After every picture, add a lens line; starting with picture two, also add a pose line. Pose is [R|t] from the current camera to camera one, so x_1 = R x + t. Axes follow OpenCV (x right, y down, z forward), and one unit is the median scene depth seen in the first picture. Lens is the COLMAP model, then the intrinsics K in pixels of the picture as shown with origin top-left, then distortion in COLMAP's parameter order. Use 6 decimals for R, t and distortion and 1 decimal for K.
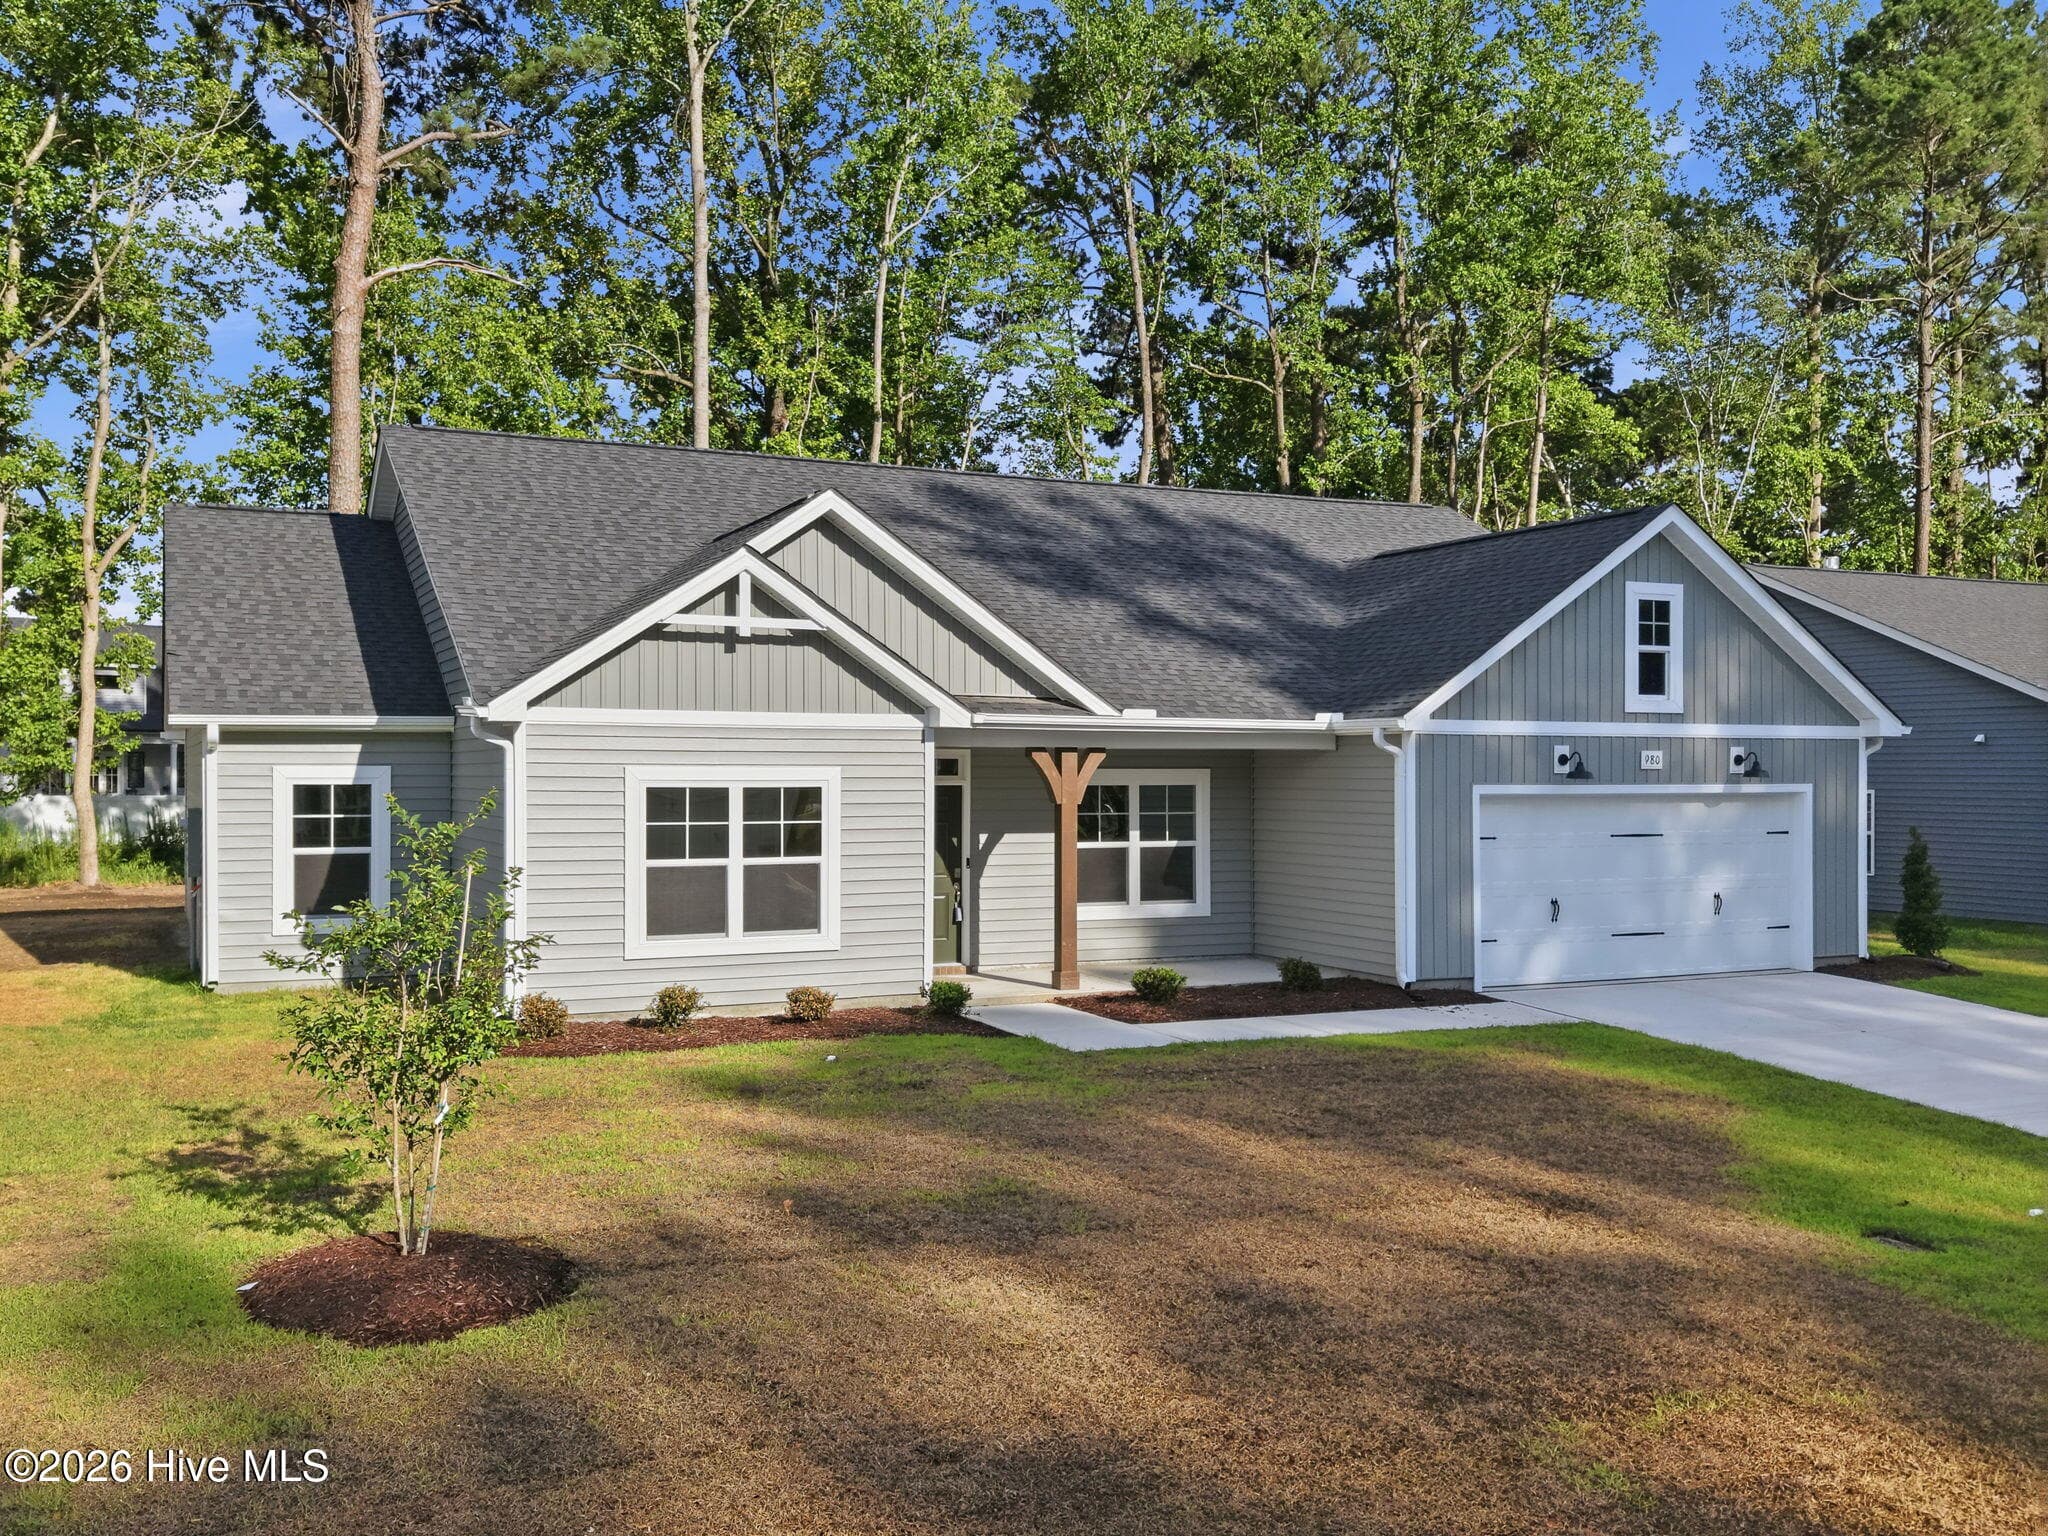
lens RADIAL K [[1841.8, 0, 1012.9], [0, 1841.8, 771.7], [0, 0, 1]] dist [0.026320, -0.009672]
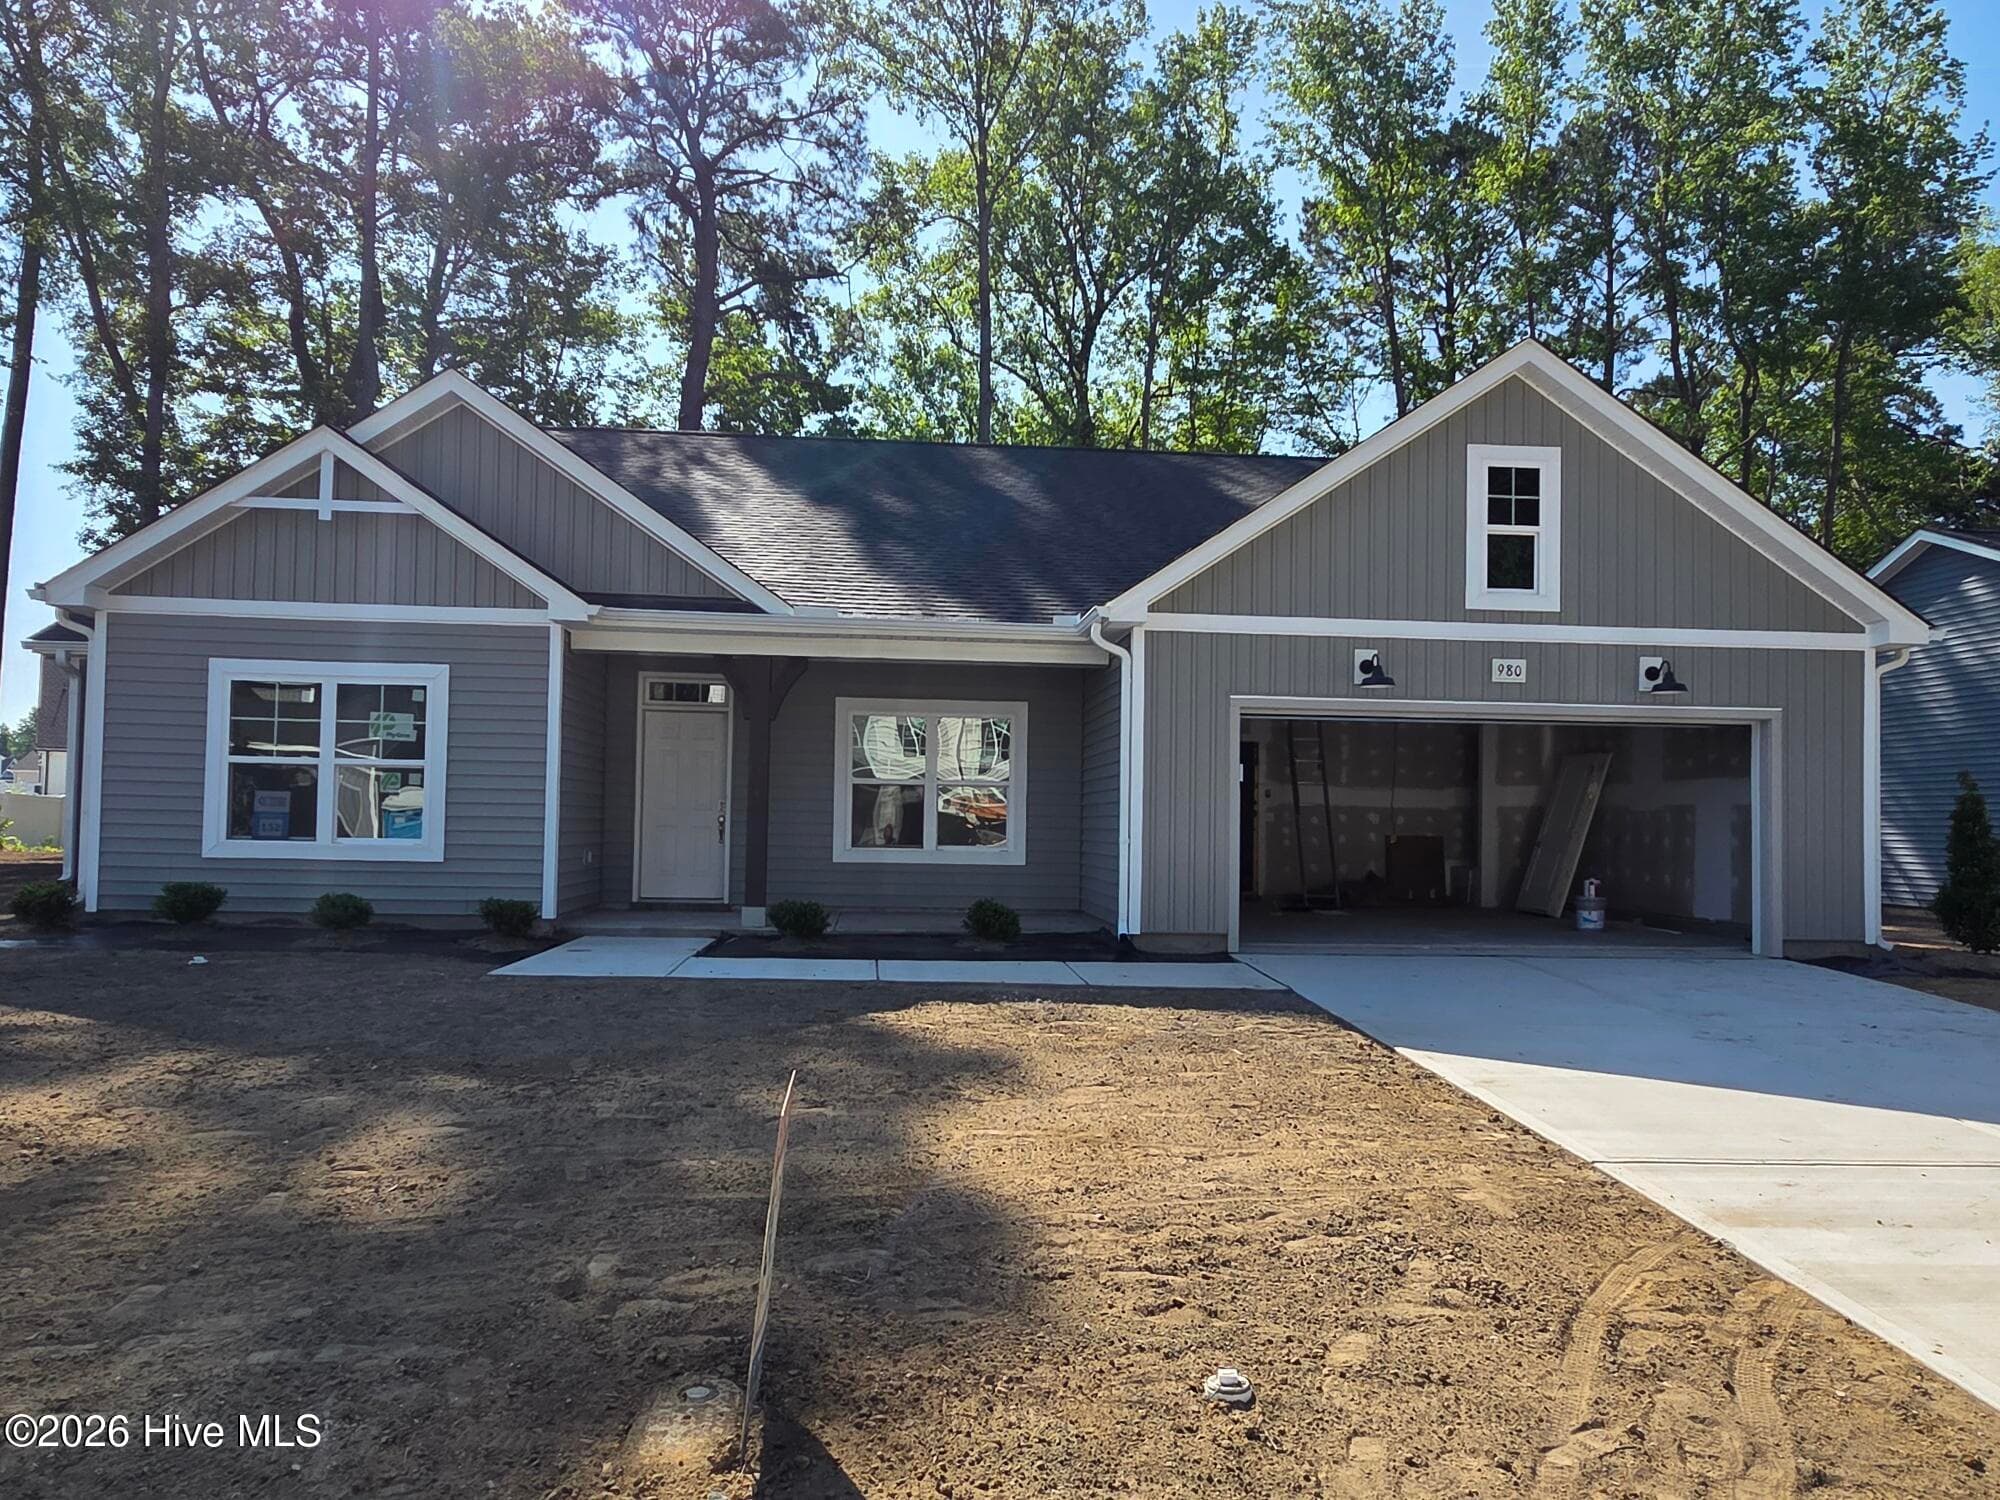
lens RADIAL K [[1377.6, 0, 993.7], [0, 1377.6, 772.6], [0, 0, 1]] dist [-0.005672, 0.030161]
pose [[0.935717, 0.003503, -0.352734, 0.365049], [-0.017401, 0.999192, -0.036239, 0.064489], [0.352322, 0.040047, 0.935022, 0.400823]]
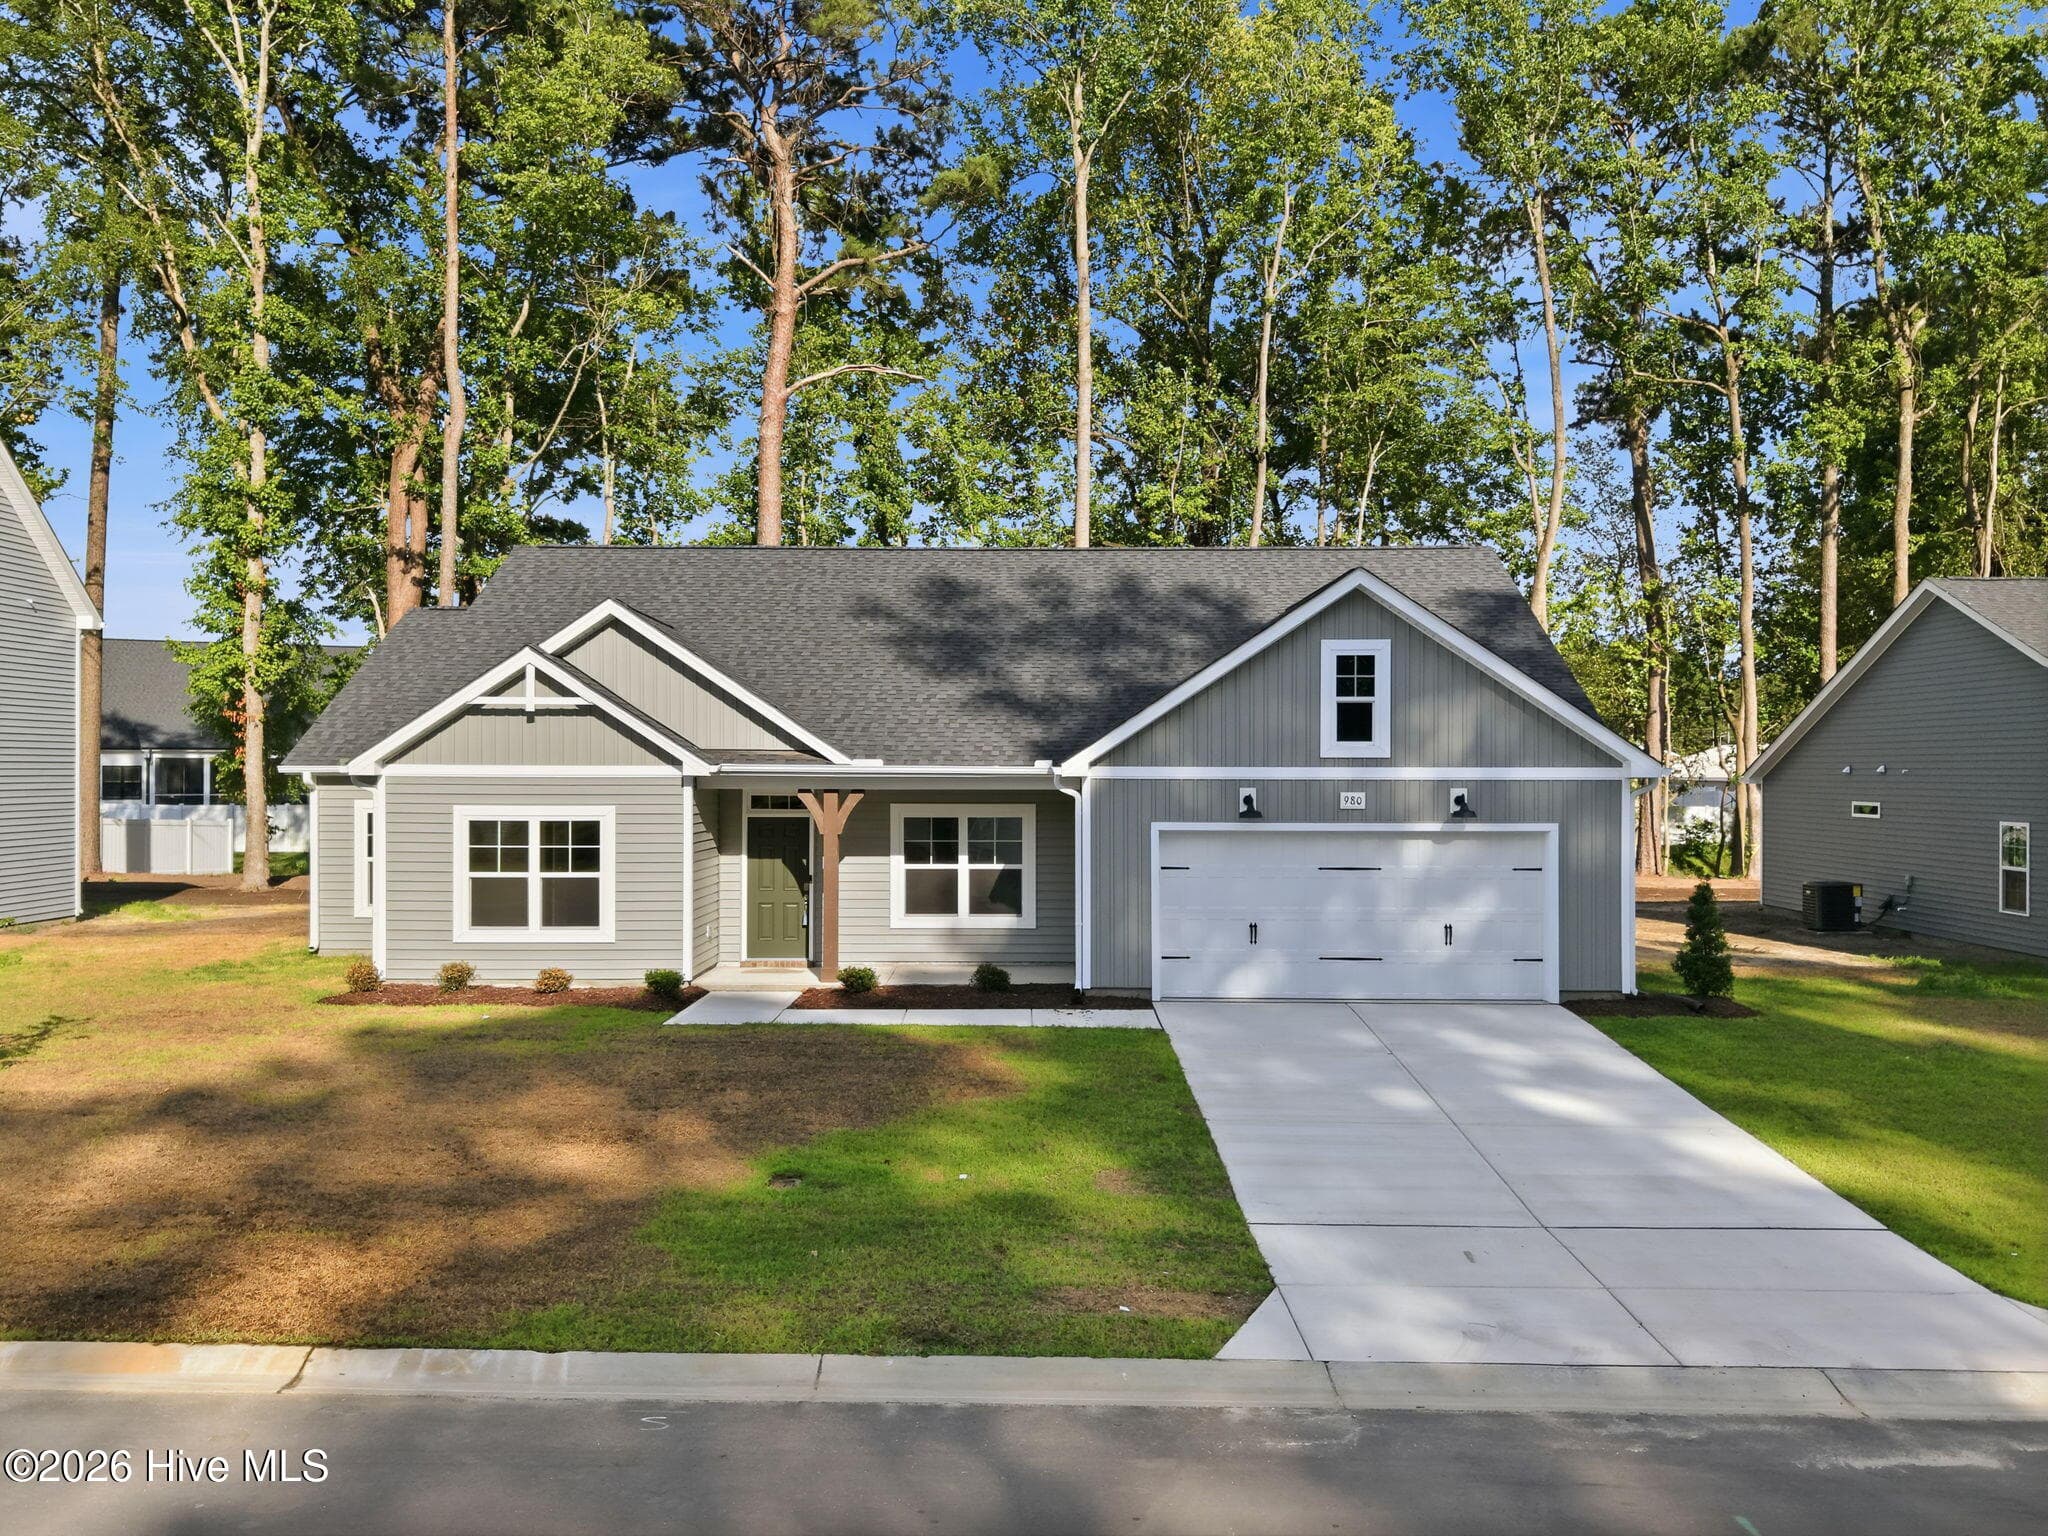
lens RADIAL K [[1833.0, 0, 1024.0], [0, 1833.0, 768.0], [0, 0, 1]] dist [0.132633, -0.359256]
pose [[0.901787, -0.000730, -0.432180, 0.674582], [-0.000800, 0.999994, -0.003357, -0.023046], [0.432180, 0.003373, 0.901781, -0.073612]]
